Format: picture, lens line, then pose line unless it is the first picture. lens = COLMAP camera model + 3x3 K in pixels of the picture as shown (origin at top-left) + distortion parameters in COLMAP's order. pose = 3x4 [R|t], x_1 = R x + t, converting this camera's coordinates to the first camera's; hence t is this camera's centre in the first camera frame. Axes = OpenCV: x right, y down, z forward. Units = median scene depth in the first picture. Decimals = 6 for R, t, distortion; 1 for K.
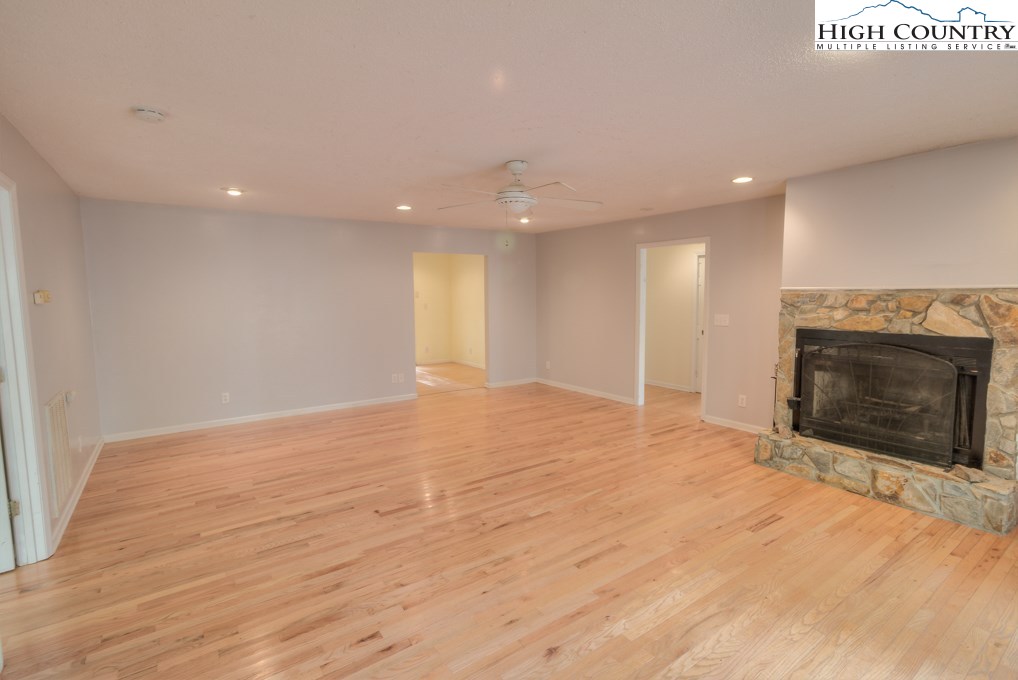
lens RADIAL K [[477.7, 0, 509.0], [0, 477.7, 340.0], [0, 0, 1]] dist [-0.009682, 0.000447]
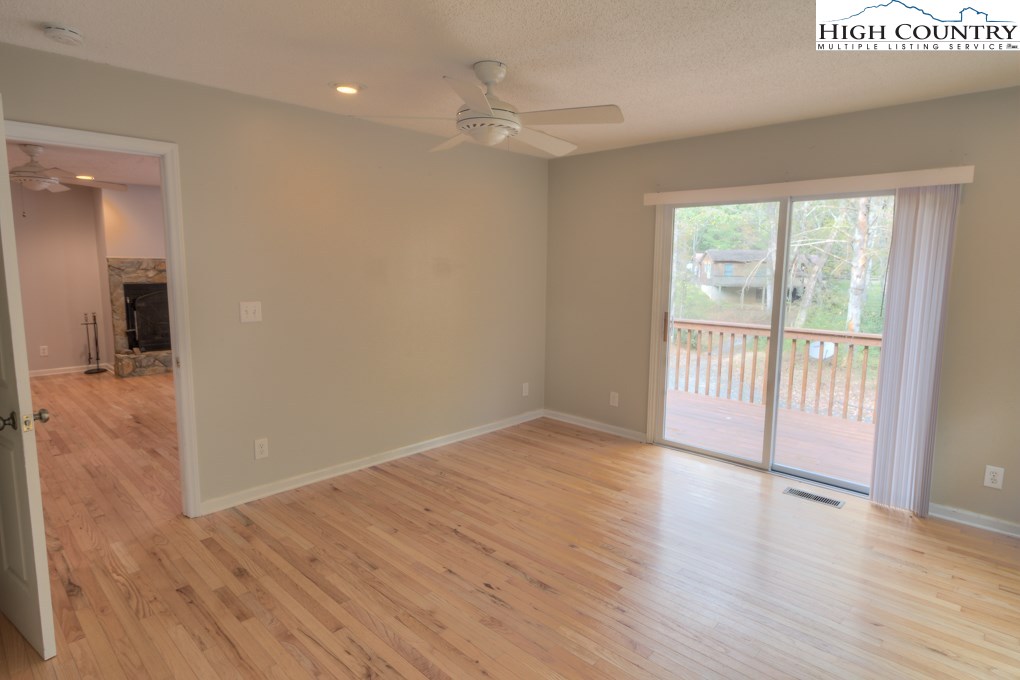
lens RADIAL K [[551.7, 0, 509.5], [0, 551.7, 332.8], [0, 0, 1]] dist [0.000136, -0.000087]
pose [[-0.193302, -0.116298, 0.974222, -1.498543], [0.089804, 0.986685, 0.135604, 0.000981], [-0.977021, 0.113702, -0.180284, 0.151740]]
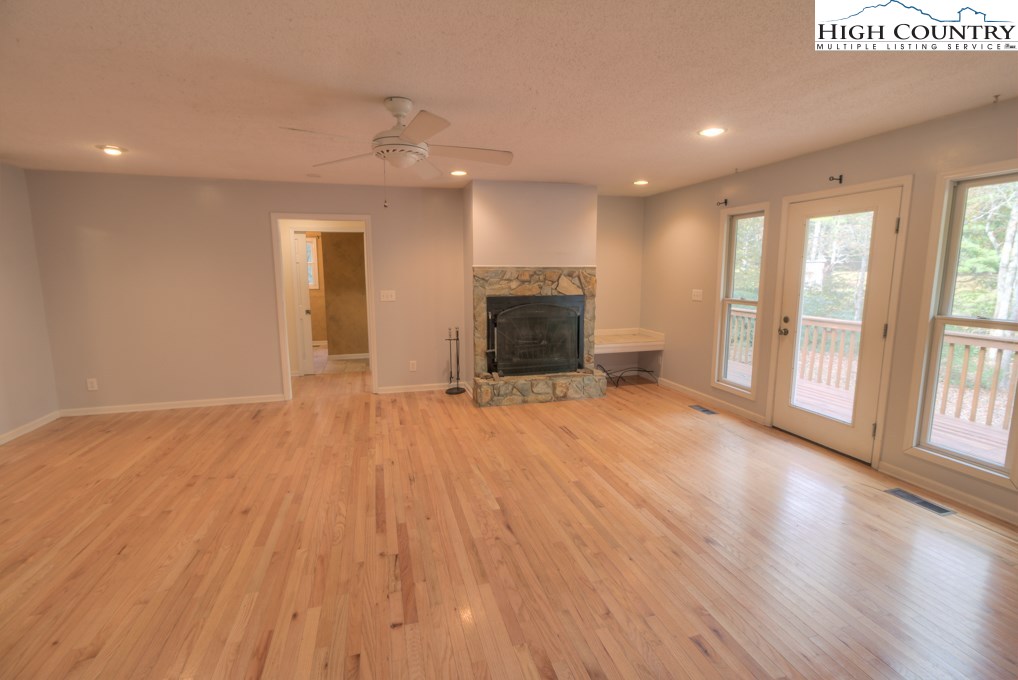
lens RADIAL K [[468.1, 0, 513.3], [0, 468.1, 337.8], [0, 0, 1]] dist [-0.041665, 0.030615]
pose [[0.320717, -0.128174, 0.938463, -0.649576], [0.092010, 0.990332, 0.103814, -0.043851], [-0.942696, 0.053053, 0.329409, 0.570431]]
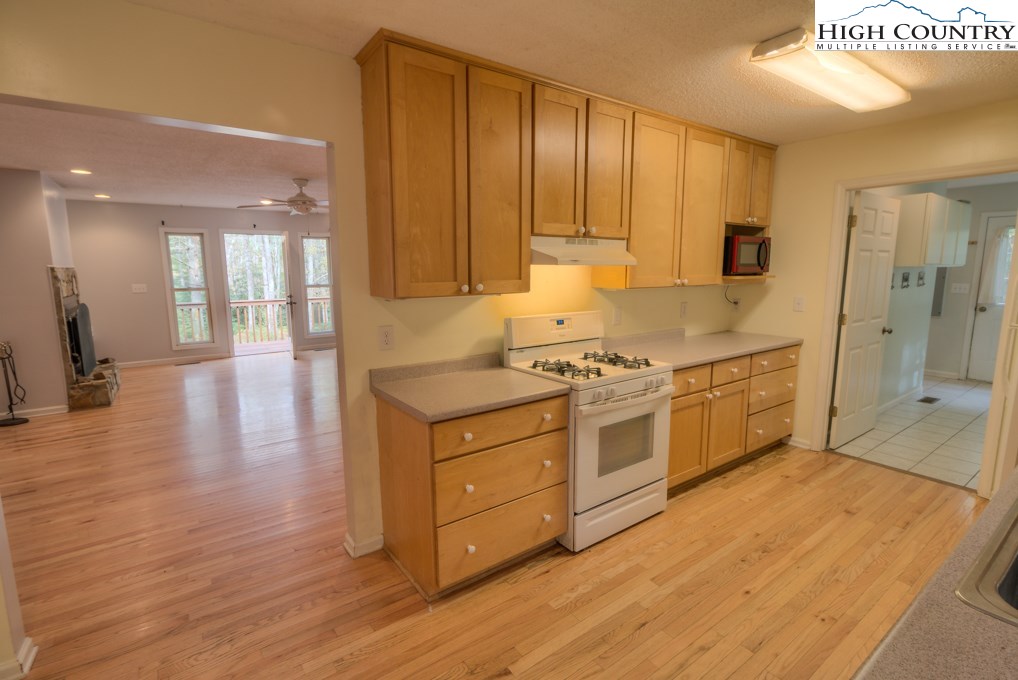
lens RADIAL K [[468.1, 0, 513.3], [0, 468.1, 337.8], [0, 0, 1]] dist [-0.041665, 0.030615]
pose [[-0.999948, 0.008709, -0.005270, -0.607808], [0.007124, 0.968511, 0.248871, -0.239949], [0.007271, 0.248820, -0.968522, 2.420916]]
